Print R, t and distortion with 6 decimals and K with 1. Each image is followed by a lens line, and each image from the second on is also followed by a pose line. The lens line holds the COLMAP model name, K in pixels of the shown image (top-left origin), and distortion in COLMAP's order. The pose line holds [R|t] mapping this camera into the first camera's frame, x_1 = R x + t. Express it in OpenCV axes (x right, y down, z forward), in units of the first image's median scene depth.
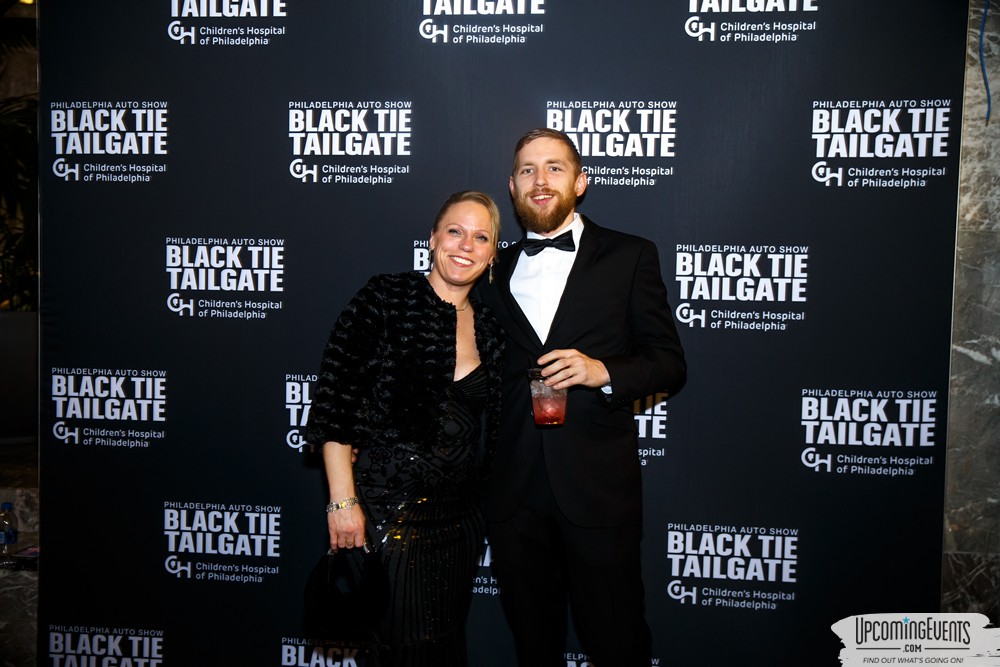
lens RADIAL K [[977.7, 0, 470.9], [0, 977.7, 322.6], [0, 0, 1]] dist [0.035049, 0.000000]
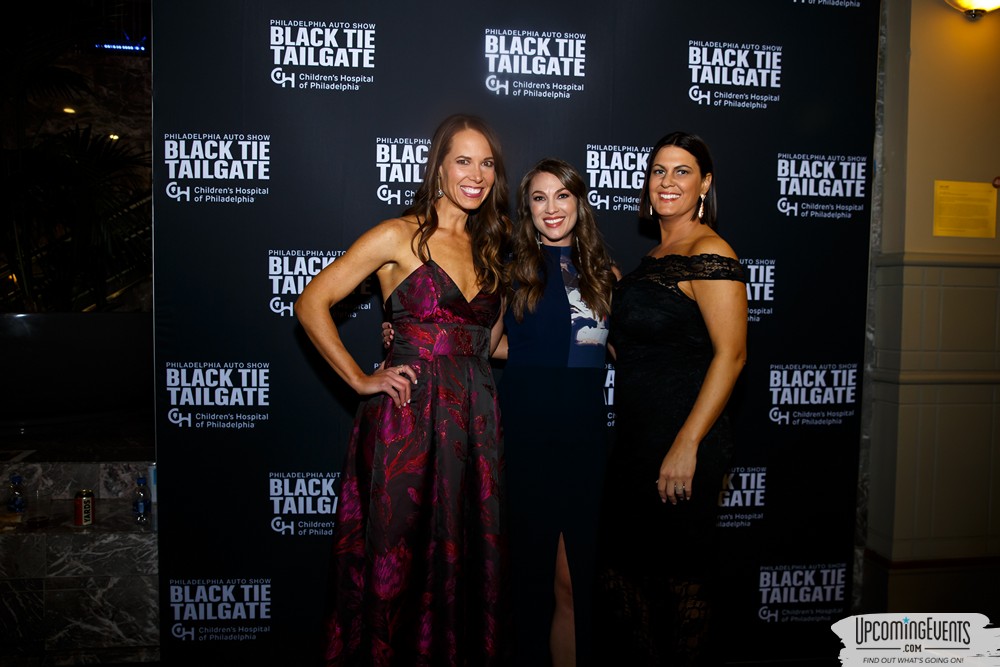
lens RADIAL K [[785.3, 0, 499.2], [0, 785.3, 335.1], [0, 0, 1]] dist [-0.074595, 0.027723]
pose [[0.977530, -0.017261, 0.210087, -0.246629], [0.012085, 0.999592, 0.025896, -0.005608], [-0.210448, -0.022776, 0.977340, 0.025066]]
